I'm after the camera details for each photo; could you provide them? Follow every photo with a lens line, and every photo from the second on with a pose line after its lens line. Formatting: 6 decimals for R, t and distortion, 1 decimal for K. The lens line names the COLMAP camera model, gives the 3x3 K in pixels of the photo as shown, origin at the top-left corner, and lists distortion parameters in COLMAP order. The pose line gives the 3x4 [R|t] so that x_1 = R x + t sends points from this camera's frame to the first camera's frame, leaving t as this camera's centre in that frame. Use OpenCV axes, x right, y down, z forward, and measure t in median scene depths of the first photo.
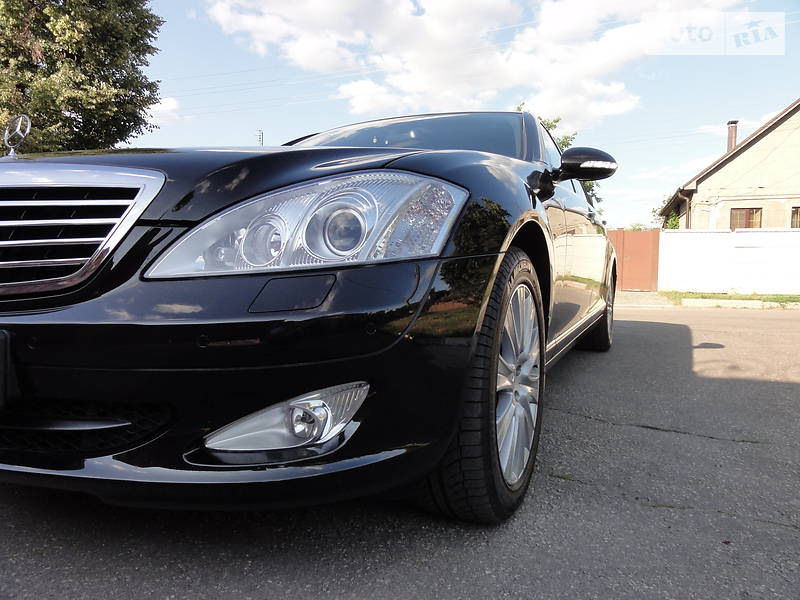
lens RADIAL K [[564.8, 0, 400.2], [0, 564.8, 304.8], [0, 0, 1]] dist [0.008389, 0.001164]
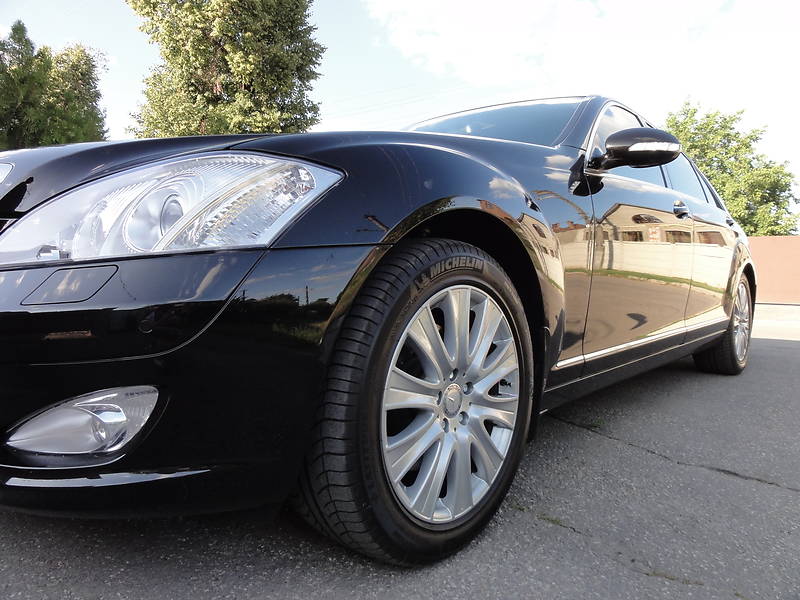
lens RADIAL K [[567.9, 0, 400.0], [0, 567.9, 300.0], [0, 0, 1]] dist [-0.003028, -0.000015]
pose [[0.959709, 0.018025, -0.280418, 0.227840], [-0.025279, 0.999432, -0.022271, 0.004383], [0.279857, 0.028463, 0.959620, 0.101974]]
